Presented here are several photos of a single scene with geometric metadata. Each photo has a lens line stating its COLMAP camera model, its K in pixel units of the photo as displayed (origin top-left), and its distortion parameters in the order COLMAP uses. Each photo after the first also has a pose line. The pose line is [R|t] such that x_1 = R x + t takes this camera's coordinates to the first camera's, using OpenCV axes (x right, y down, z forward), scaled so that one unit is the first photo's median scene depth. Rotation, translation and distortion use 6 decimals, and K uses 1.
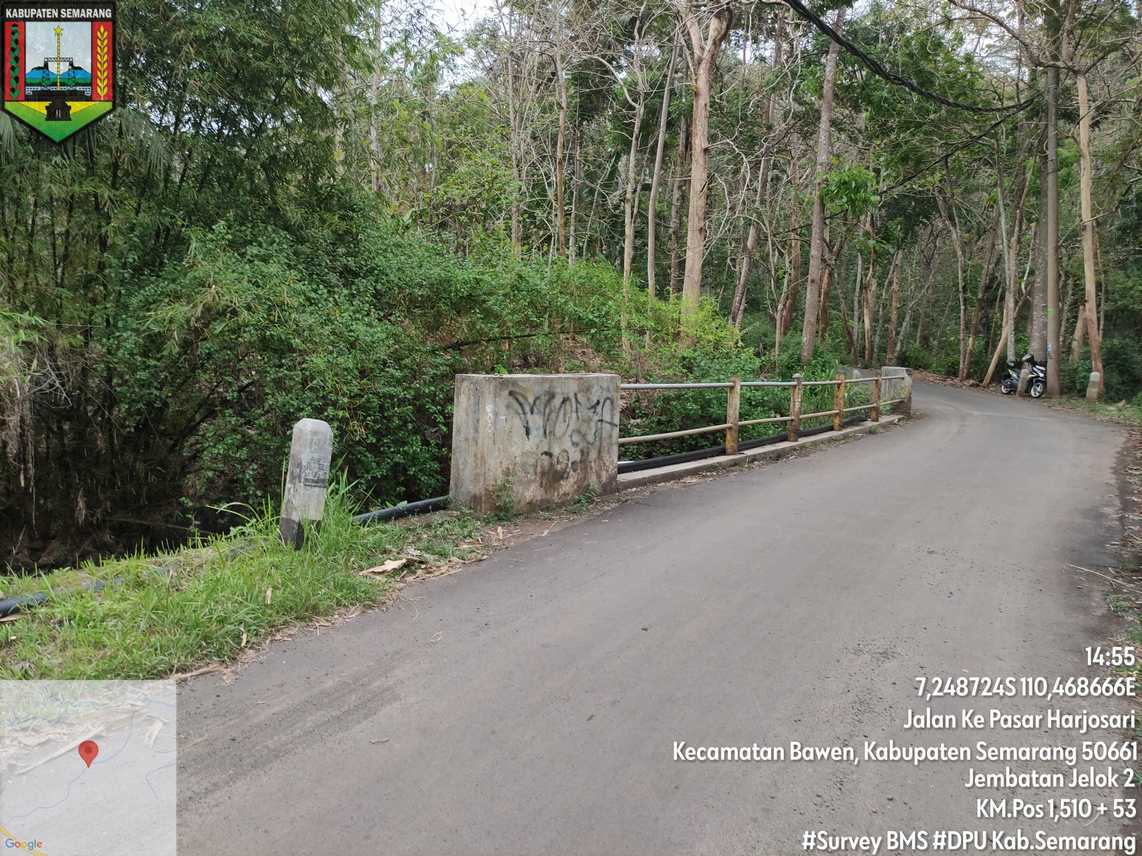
lens RADIAL K [[839.0, 0, 567.3], [0, 839.0, 430.9], [0, 0, 1]] dist [0.047506, -0.044235]
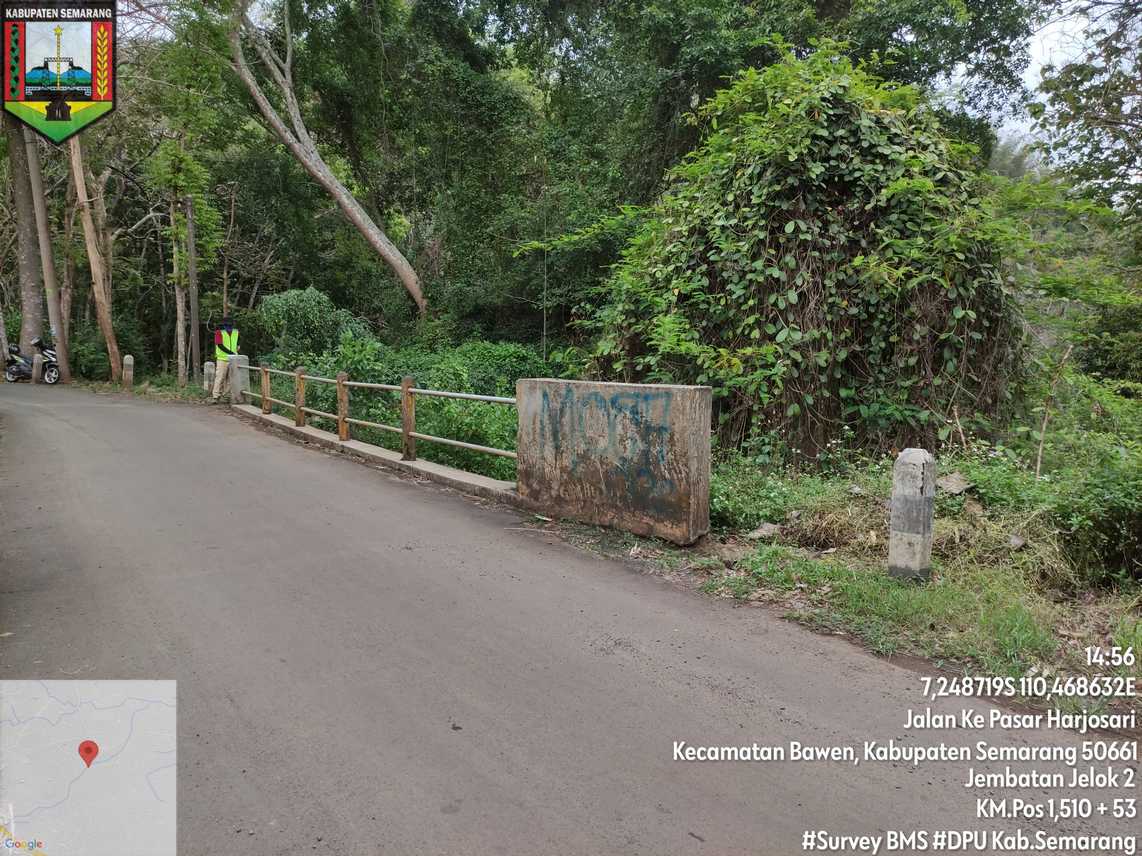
lens RADIAL K [[839.0, 0, 568.6], [0, 839.0, 429.7], [0, 0, 1]] dist [0.047506, -0.044235]
pose [[0.396111, -0.111316, 0.911430, -0.094535], [0.091300, 0.992480, 0.081535, -0.014580], [-0.913652, 0.050917, 0.403295, 0.107456]]
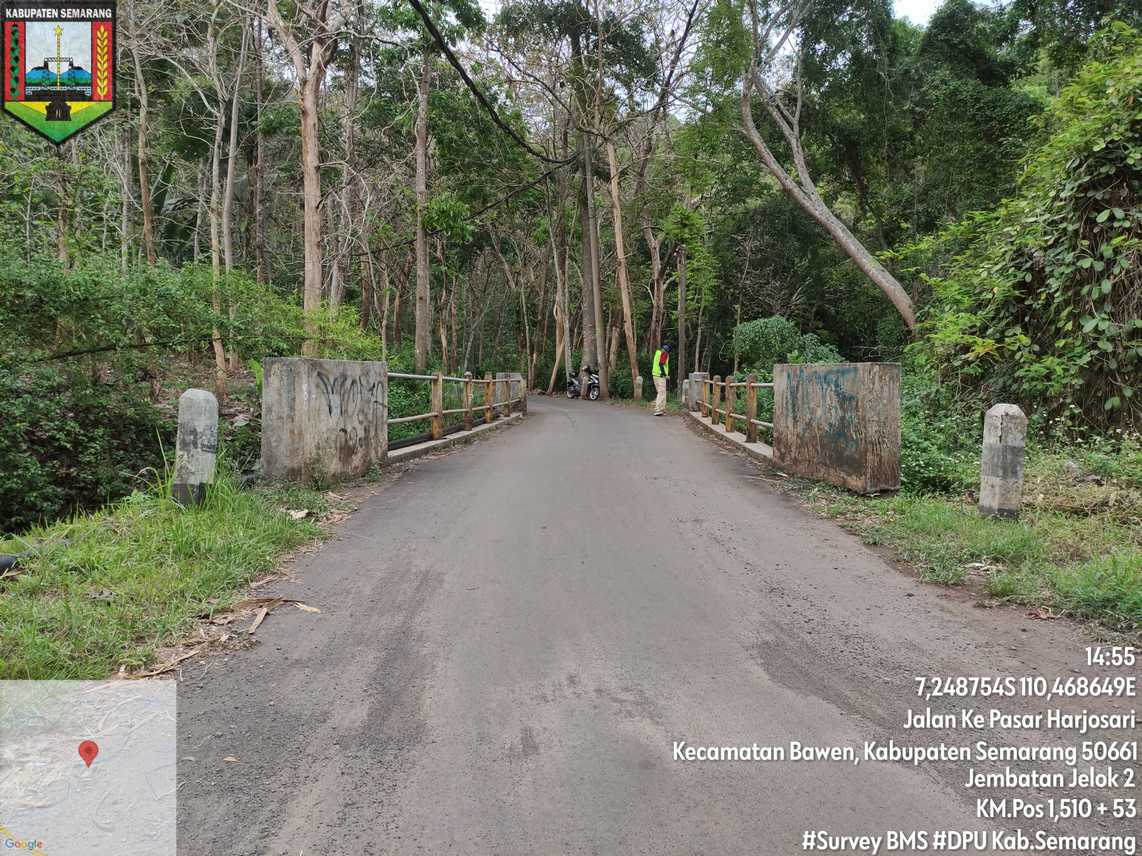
lens RADIAL K [[839.0, 0, 568.1], [0, 839.0, 432.6], [0, 0, 1]] dist [0.047506, -0.044235]
pose [[0.864586, -0.050228, 0.499969, -0.097023], [0.063229, 0.997958, -0.009084, 0.017694], [-0.498491, 0.039467, 0.865996, -0.032720]]
